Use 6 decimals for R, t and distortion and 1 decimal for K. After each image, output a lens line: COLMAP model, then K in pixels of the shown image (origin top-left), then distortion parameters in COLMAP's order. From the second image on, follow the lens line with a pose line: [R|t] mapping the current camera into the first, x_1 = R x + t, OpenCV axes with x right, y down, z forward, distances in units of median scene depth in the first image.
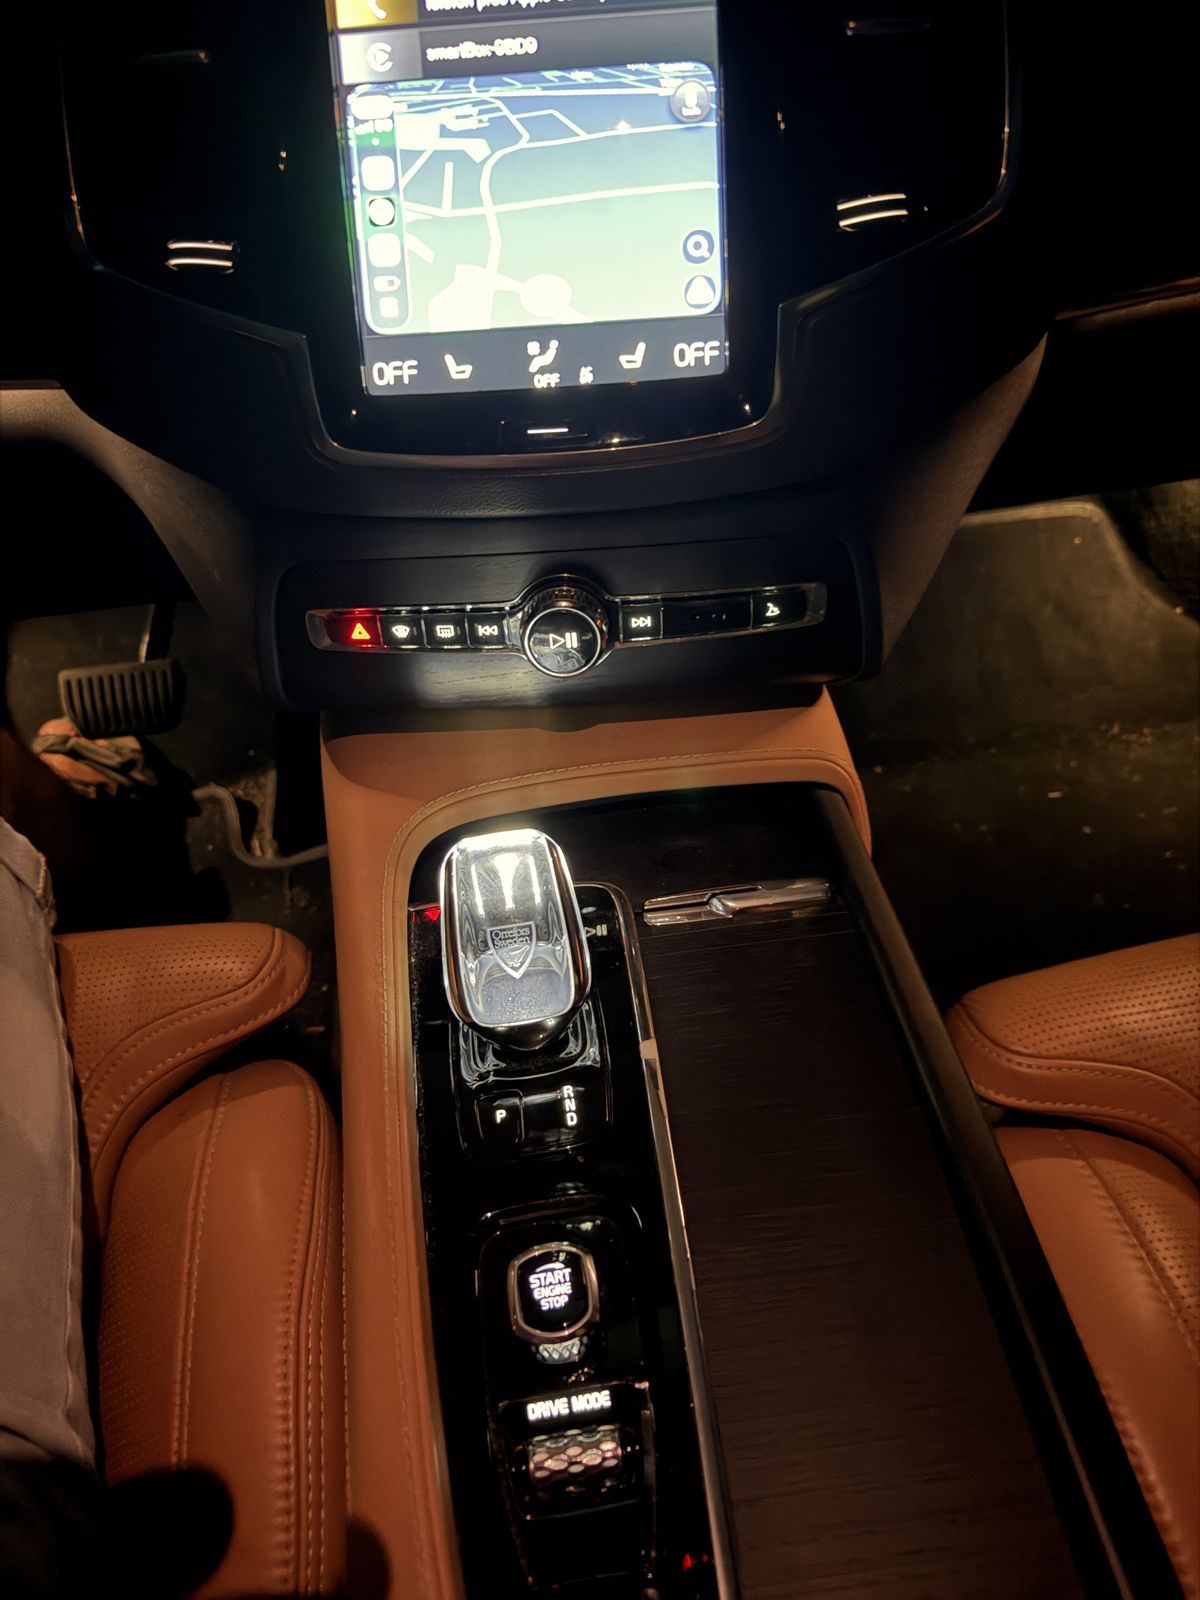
lens RADIAL K [[1148.9, 0, 600.0], [0, 1148.9, 800.0], [0, 0, 1]] dist [-0.002647, -0.002131]
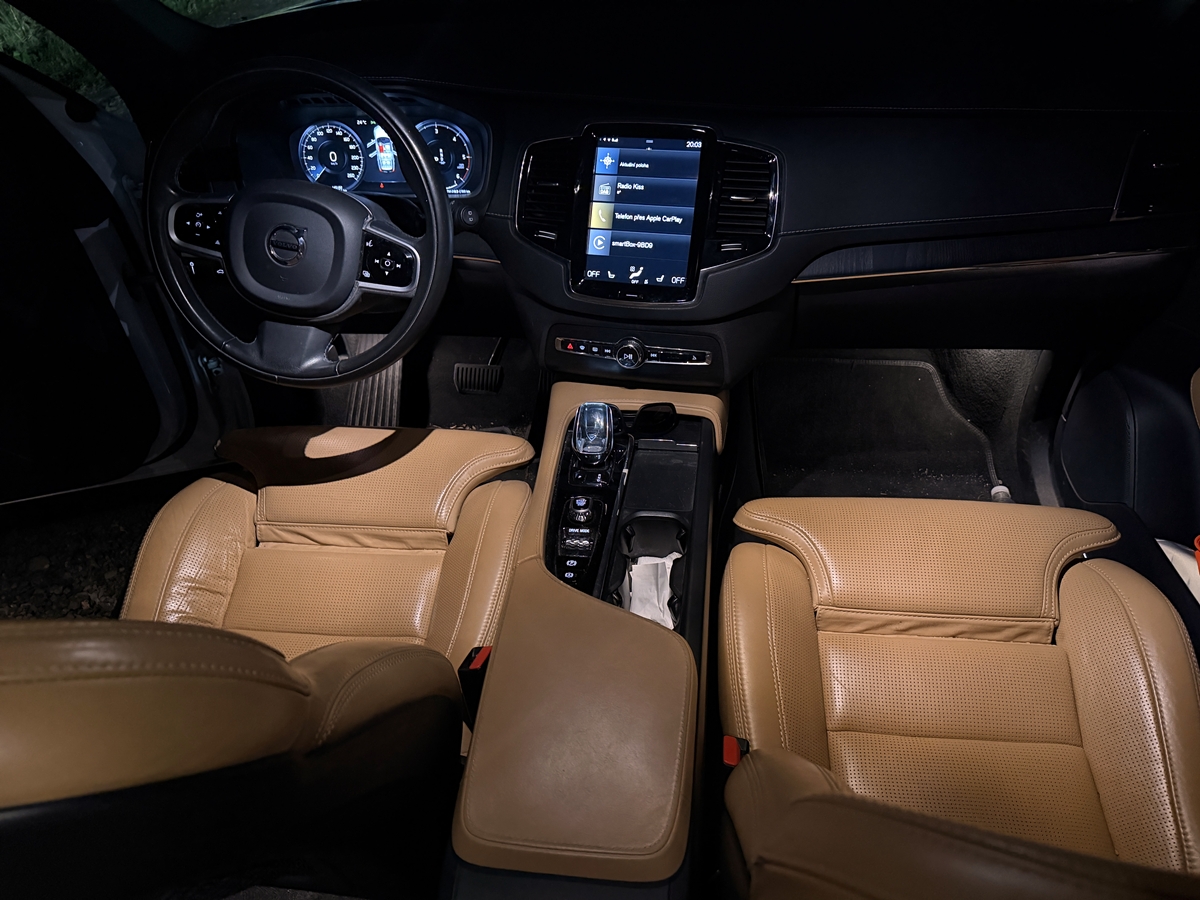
lens RADIAL K [[861.6, 0, 600.0], [0, 861.6, 450.0], [0, 0, 1]] dist [-0.002647, -0.002131]
pose [[0.966289, 0.168020, -0.195076, 0.643181], [-0.190641, 0.976186, -0.103526, 0.608769], [0.173036, 0.137226, 0.975309, -2.152623]]
